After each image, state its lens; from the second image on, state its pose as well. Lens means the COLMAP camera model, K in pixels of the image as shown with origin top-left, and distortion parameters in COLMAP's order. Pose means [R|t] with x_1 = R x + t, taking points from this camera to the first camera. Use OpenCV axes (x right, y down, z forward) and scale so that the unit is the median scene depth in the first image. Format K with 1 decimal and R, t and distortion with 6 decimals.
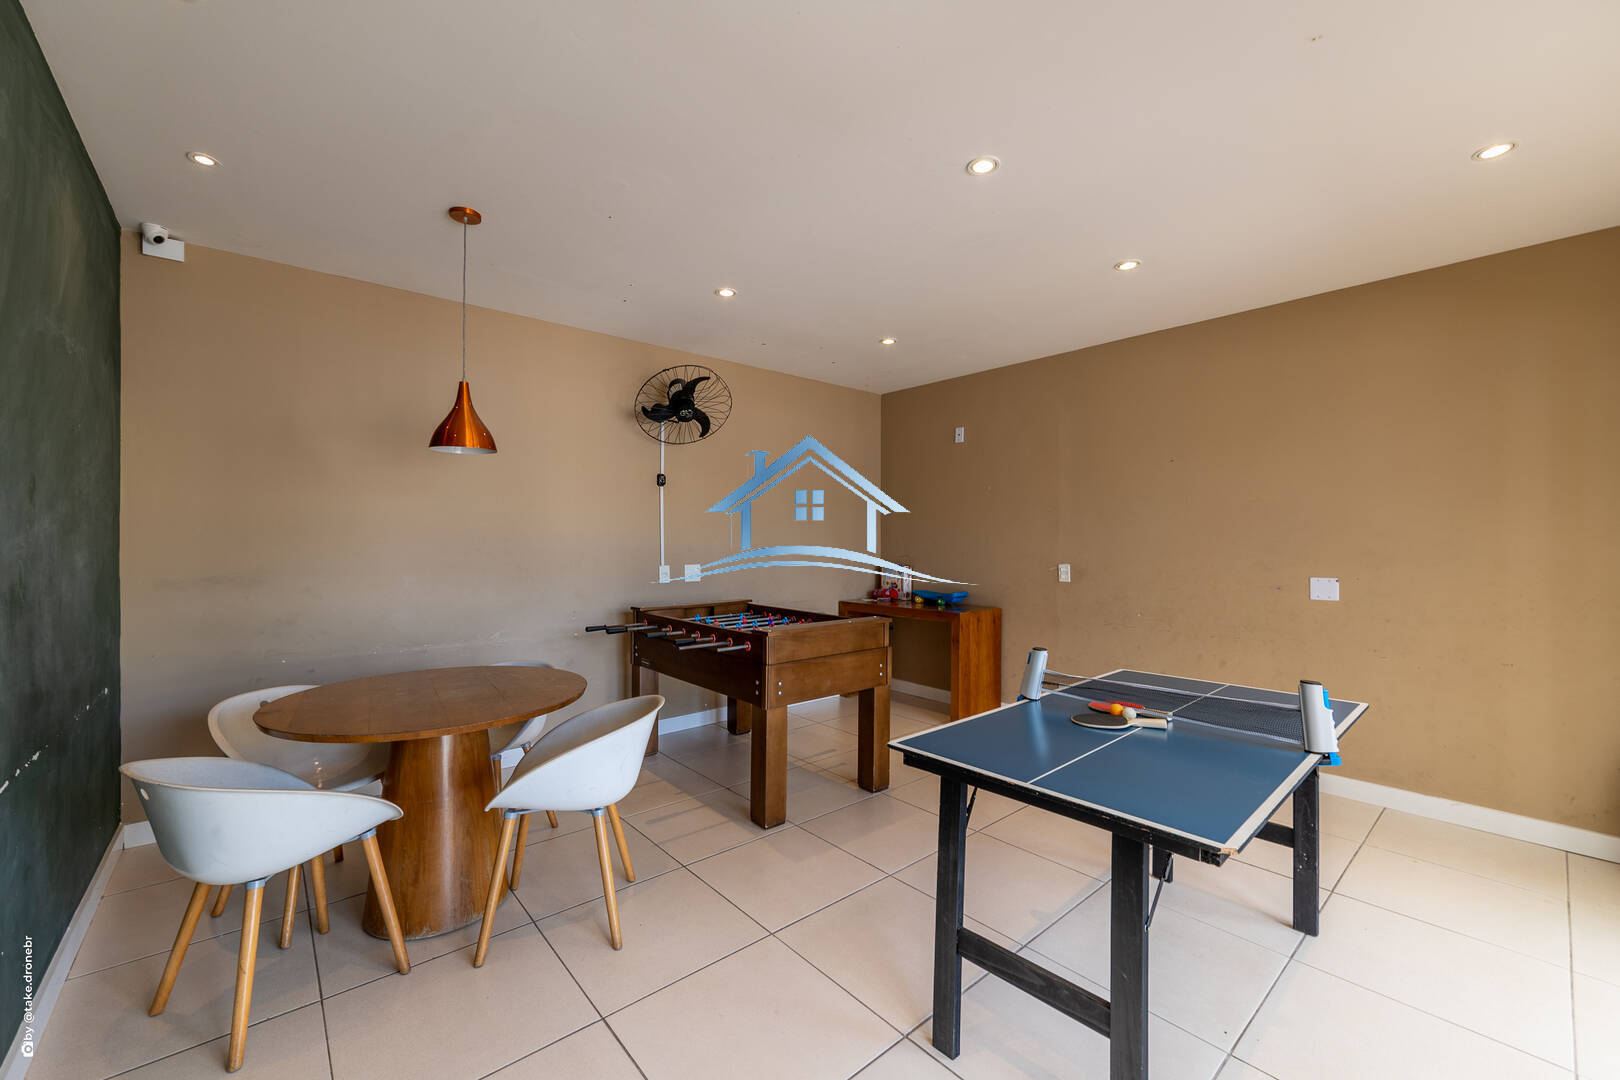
lens RADIAL K [[643.1, 0, 819.6], [0, 643.1, 532.5], [0, 0, 1]] dist [-0.003400, -0.000221]
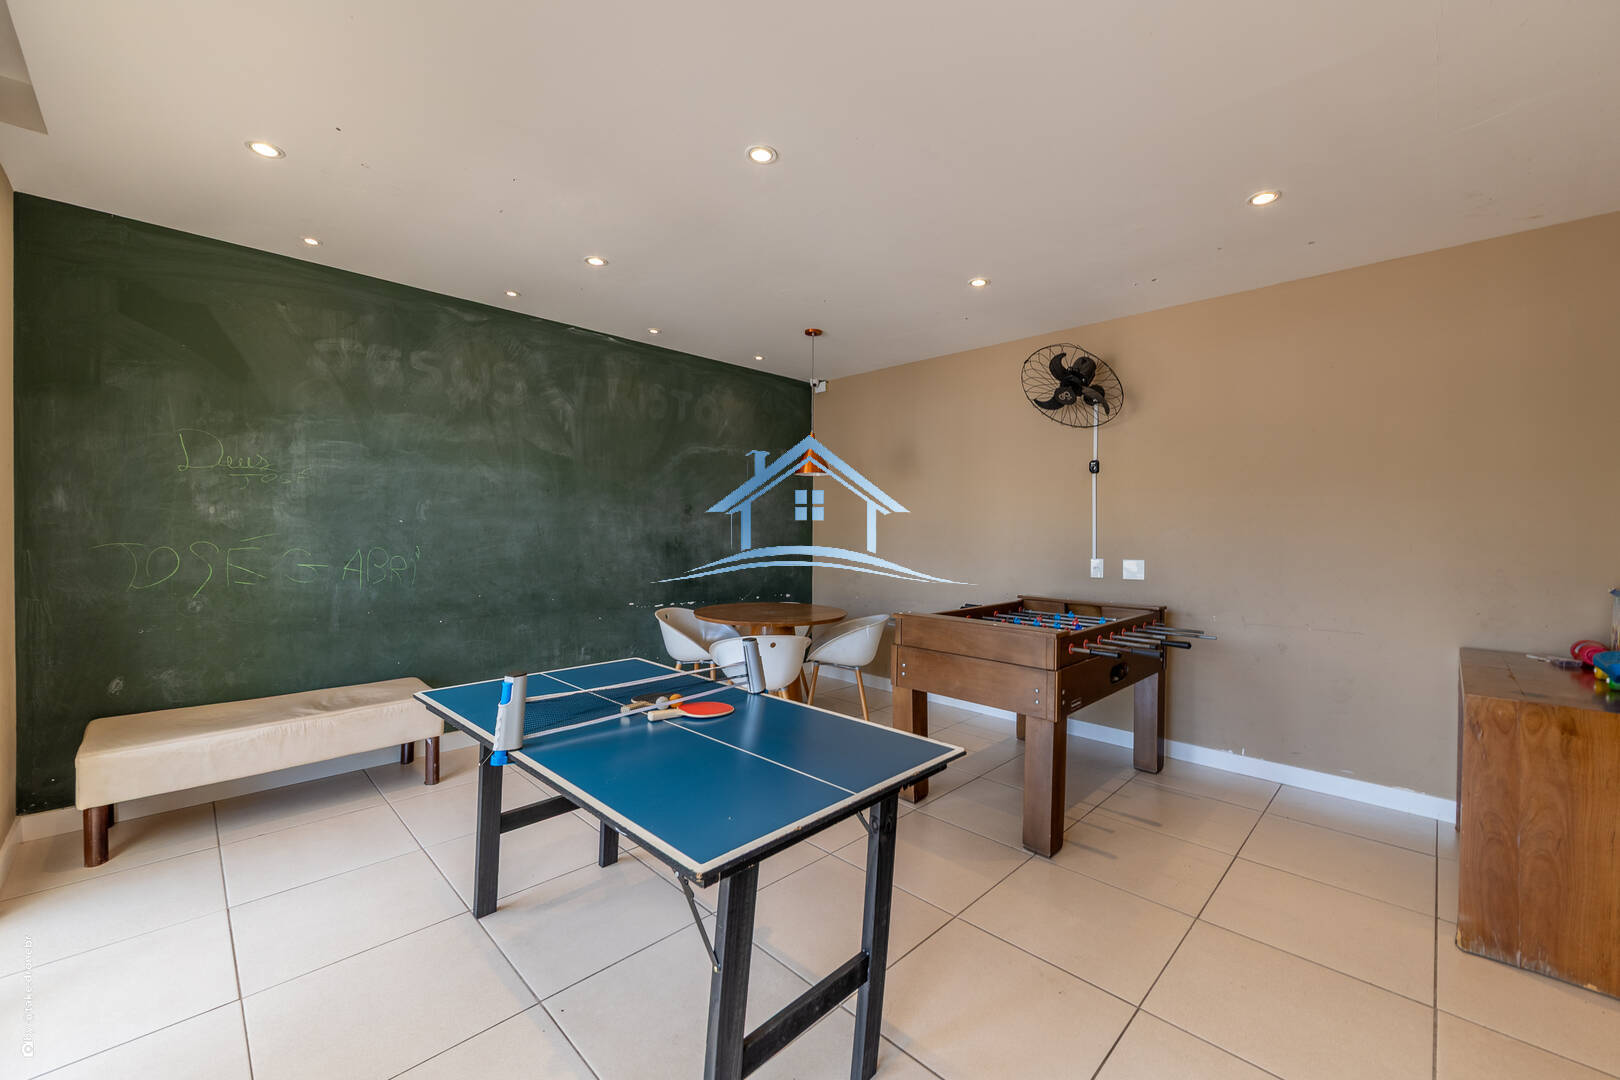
lens RADIAL K [[655.0, 0, 811.7], [0, 655.0, 516.5], [0, 0, 1]] dist [-0.001305, -0.000028]
pose [[0.060220, -0.018443, -0.998015, 0.686751], [-0.000059, 0.999829, -0.018480, 0.008413], [0.998185, 0.001171, 0.060209, 0.535803]]
